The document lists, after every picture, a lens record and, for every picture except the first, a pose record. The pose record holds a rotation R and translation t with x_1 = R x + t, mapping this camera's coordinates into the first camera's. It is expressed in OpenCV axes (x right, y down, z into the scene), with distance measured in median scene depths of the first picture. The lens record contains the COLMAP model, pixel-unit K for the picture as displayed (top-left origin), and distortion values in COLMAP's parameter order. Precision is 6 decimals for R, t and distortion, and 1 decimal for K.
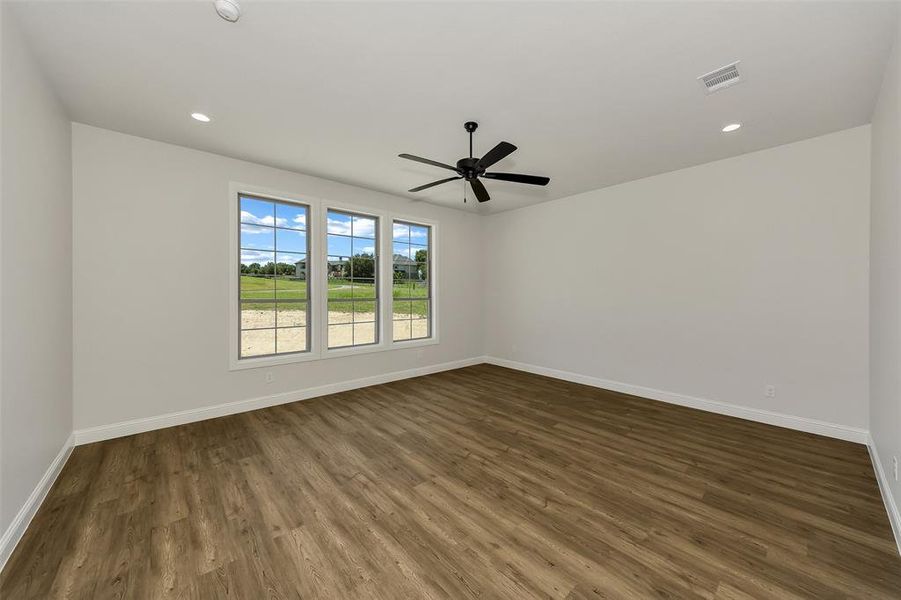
lens RADIAL K [[322.6, 0, 450.5], [0, 322.6, 300.0], [0, 0, 1]] dist [0.000760, -0.000042]
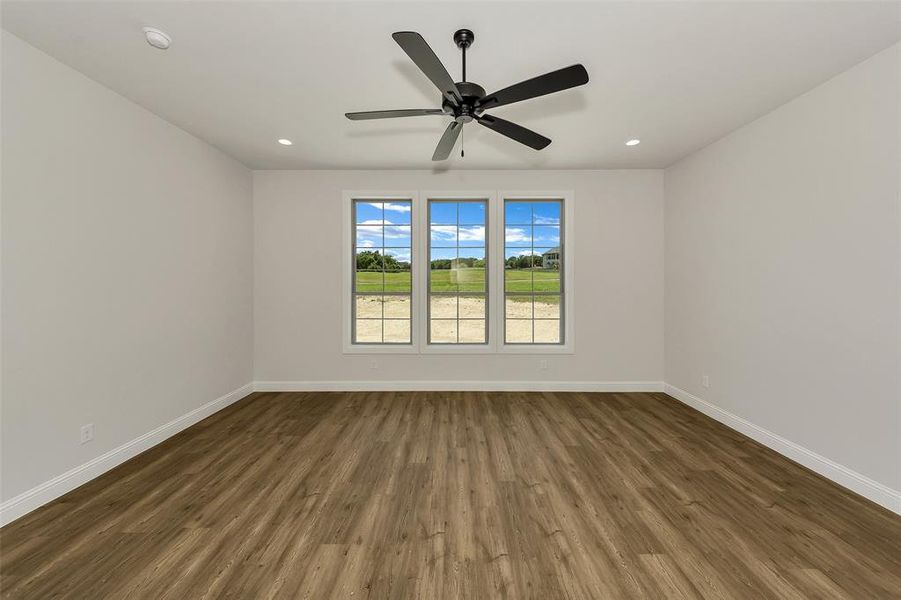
lens RADIAL K [[328.9, 0, 440.7], [0, 328.9, 280.7], [0, 0, 1]] dist [0.009525, -0.005209]
pose [[0.757131, -0.010207, -0.653183, 0.417823], [-0.015466, 0.999318, -0.033543, -0.006324], [0.653080, 0.035499, 0.756457, 0.403132]]
